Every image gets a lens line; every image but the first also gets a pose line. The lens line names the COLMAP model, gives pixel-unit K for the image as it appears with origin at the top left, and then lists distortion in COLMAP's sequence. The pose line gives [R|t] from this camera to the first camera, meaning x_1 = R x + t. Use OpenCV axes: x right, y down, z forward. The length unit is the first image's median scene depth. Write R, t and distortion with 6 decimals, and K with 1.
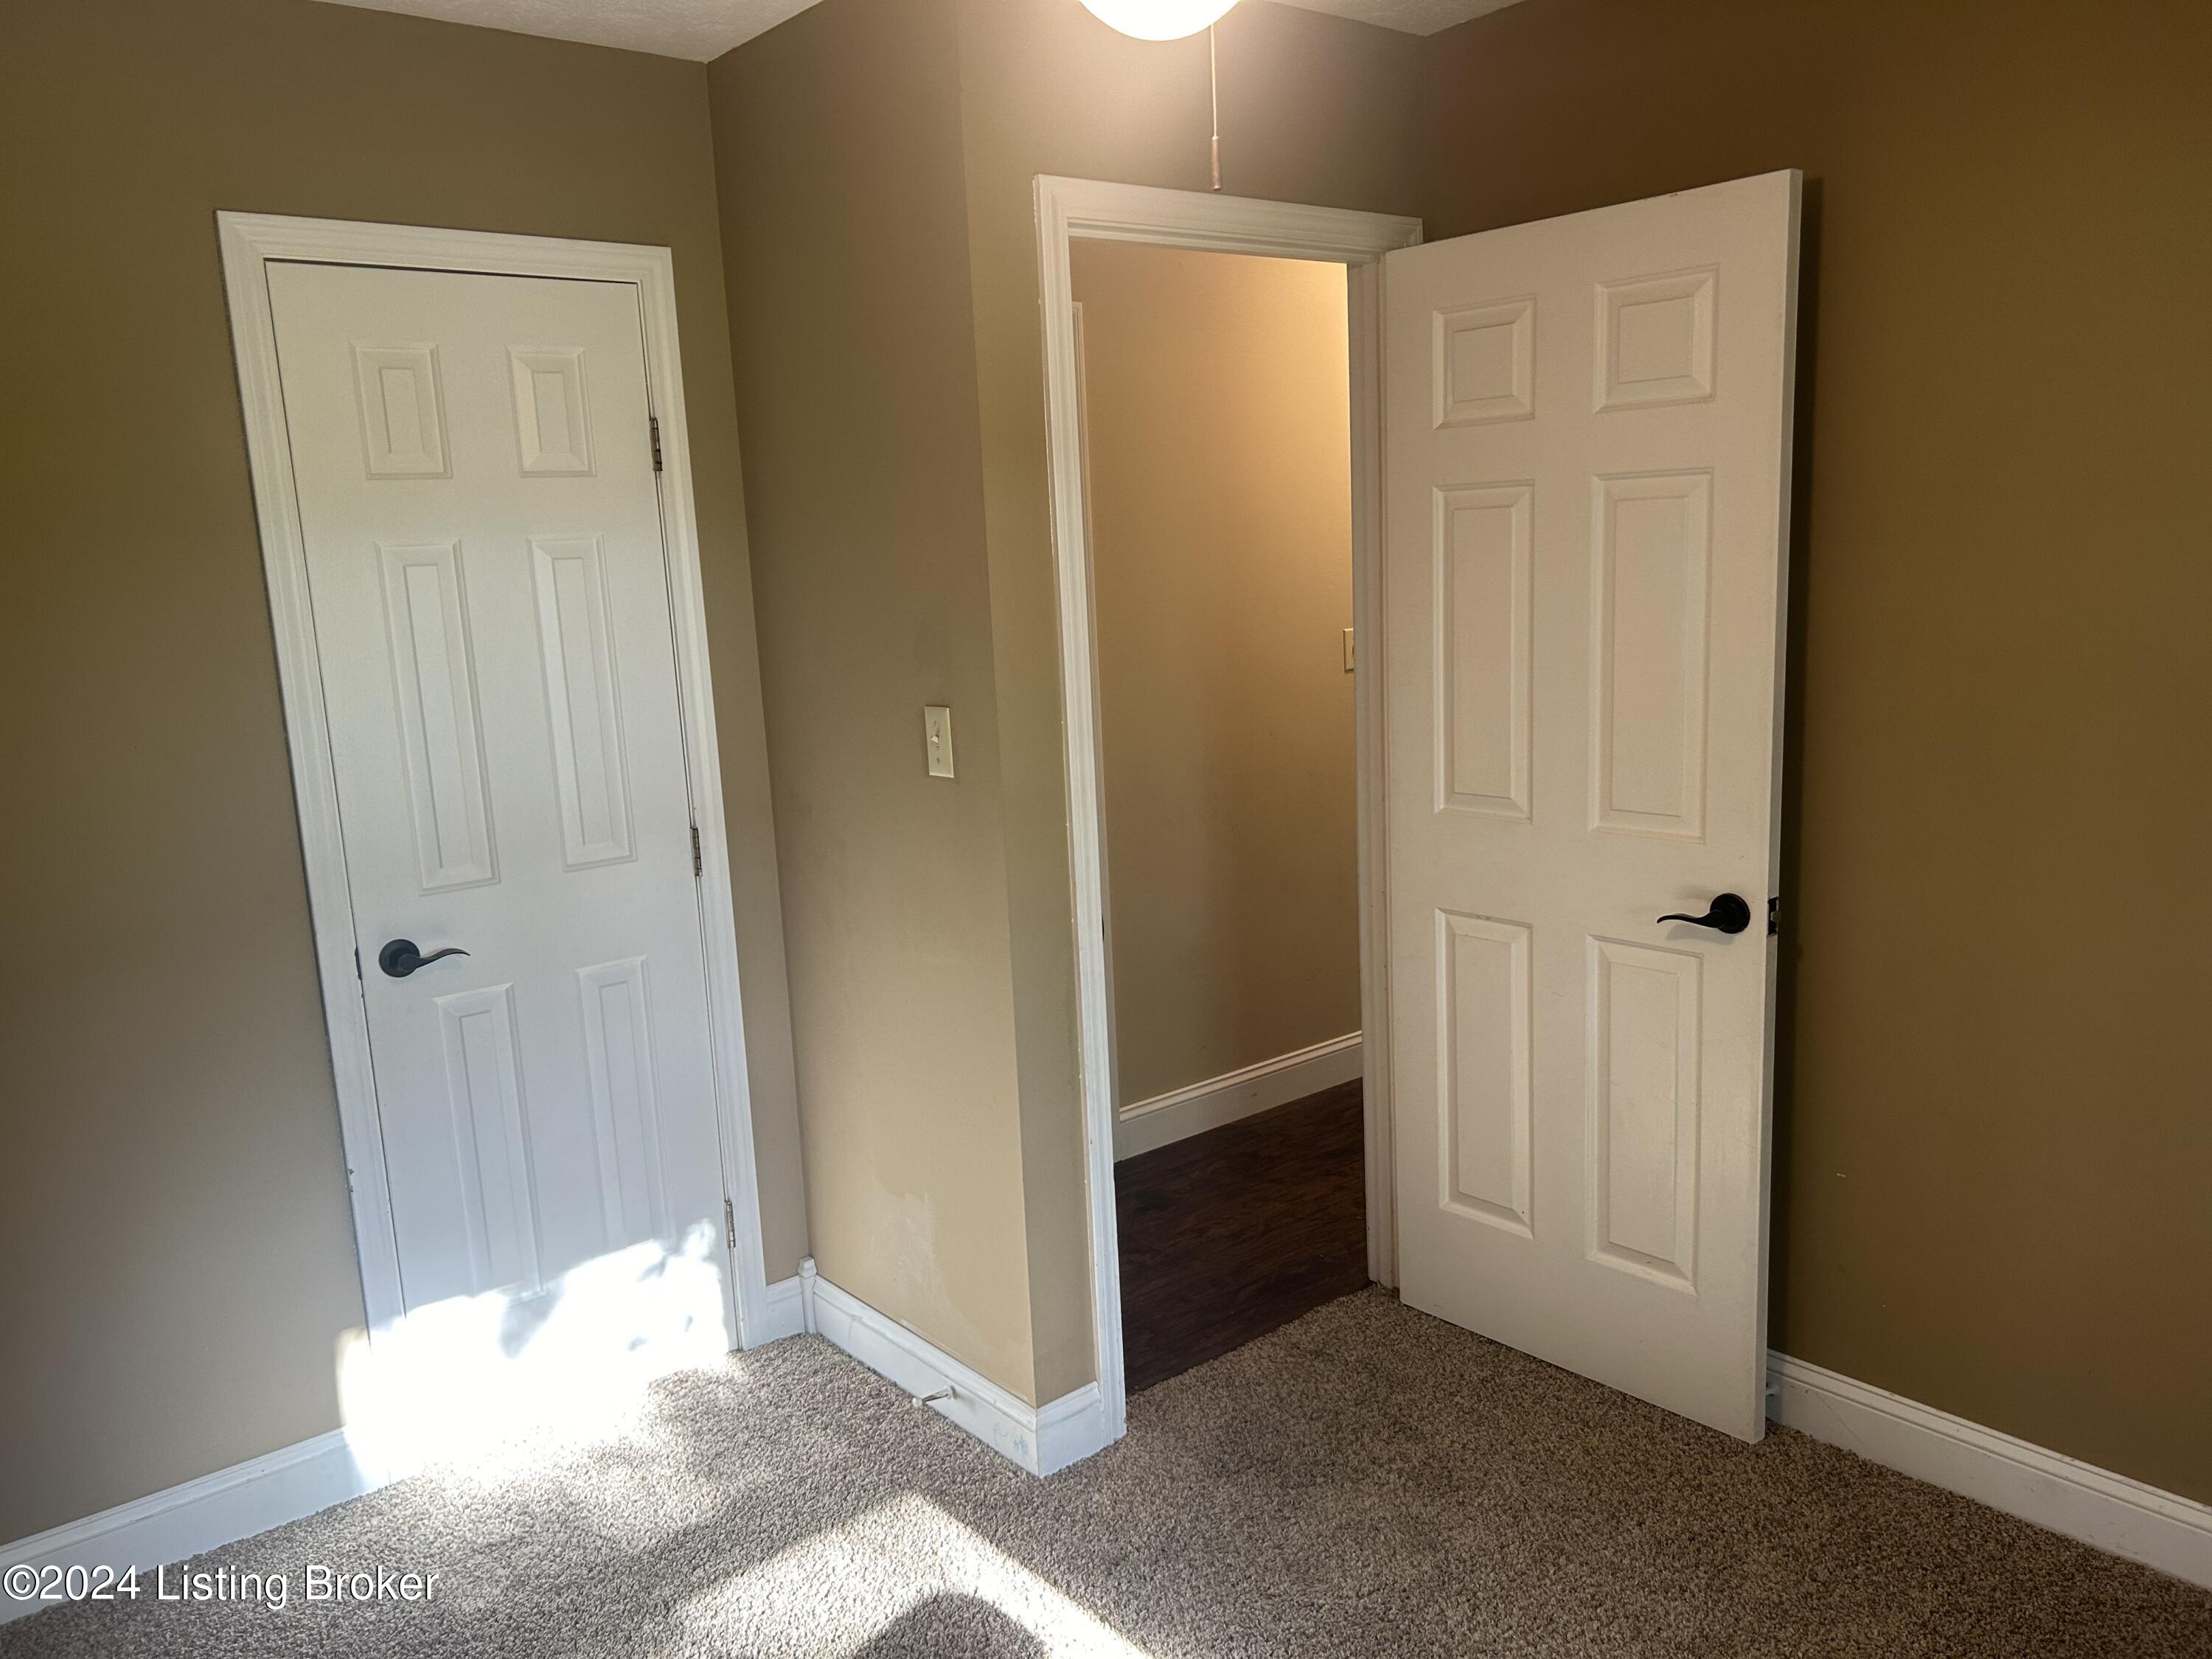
lens RADIAL K [[1677.0, 0, 1106.0], [0, 1677.0, 829.5], [0, 0, 1]] dist [0.062258, -0.067863]
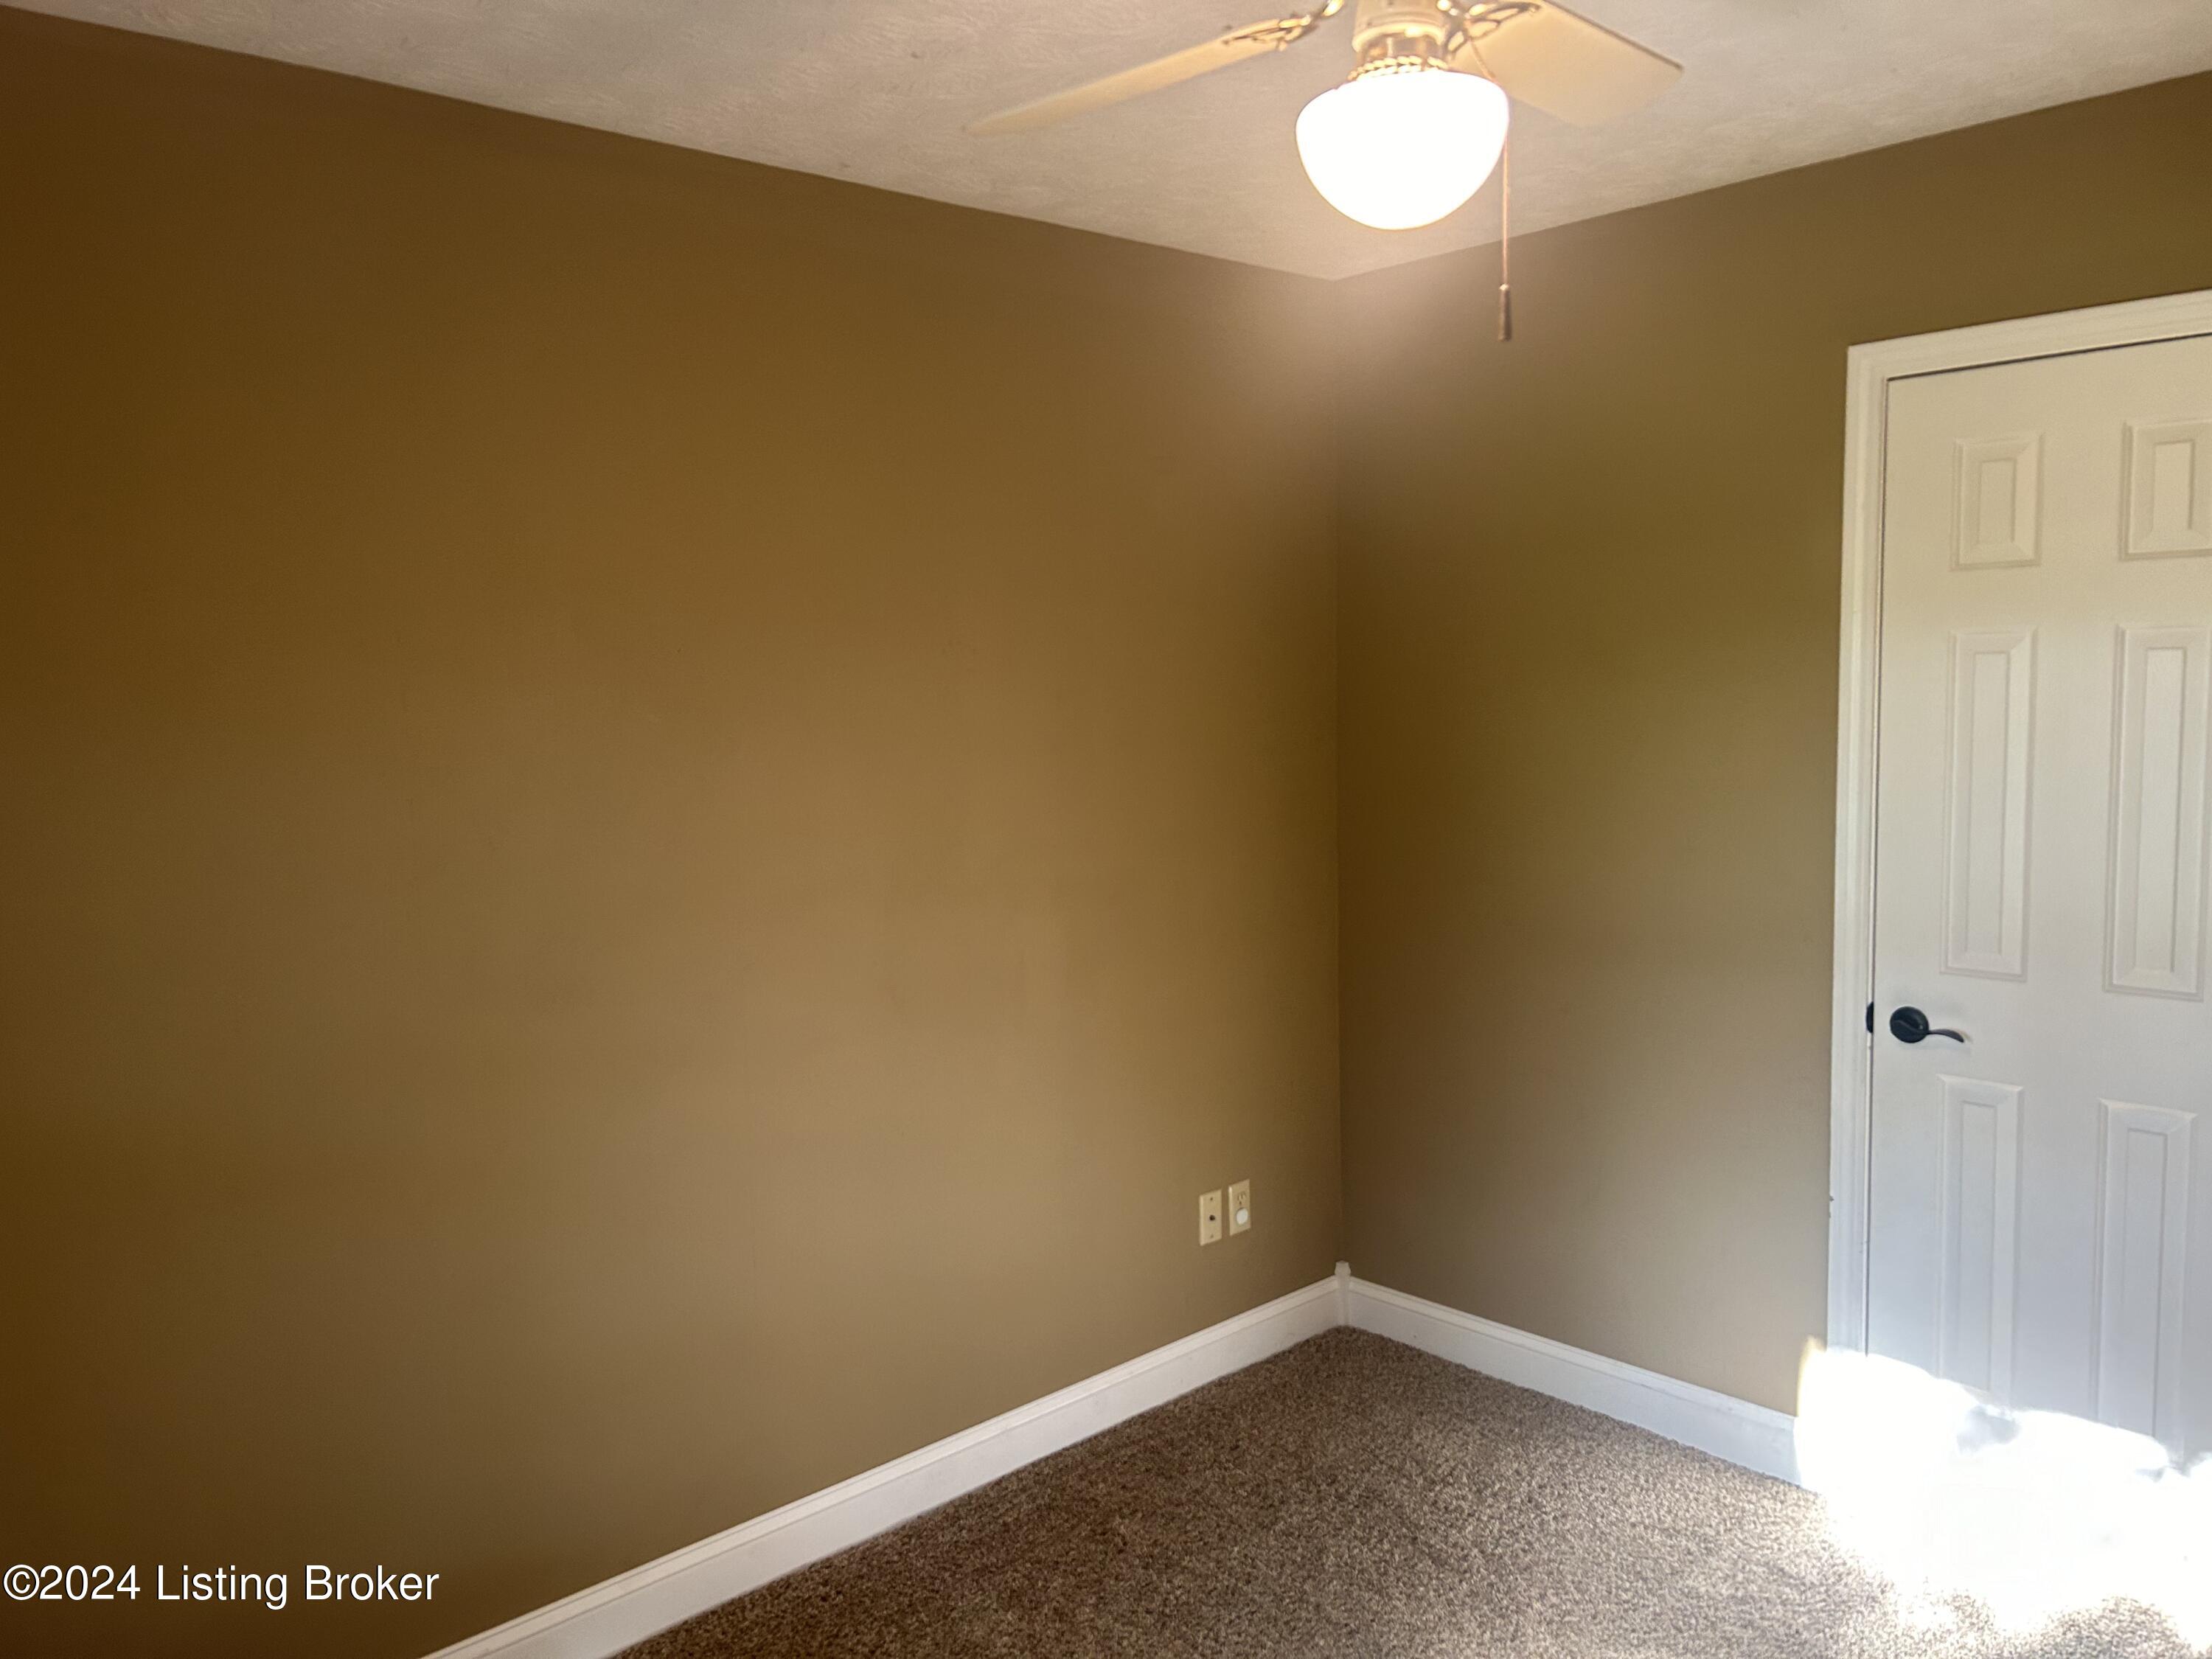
lens RADIAL K [[1644.0, 0, 1061.3], [0, 1644.0, 837.6], [0, 0, 1]] dist [0.029775, 0.001040]
pose [[0.067122, 0.152492, -0.986023, 0.534460], [-0.150682, 0.978466, 0.141066, -0.101629], [0.986301, 0.139107, 0.088654, 0.368378]]
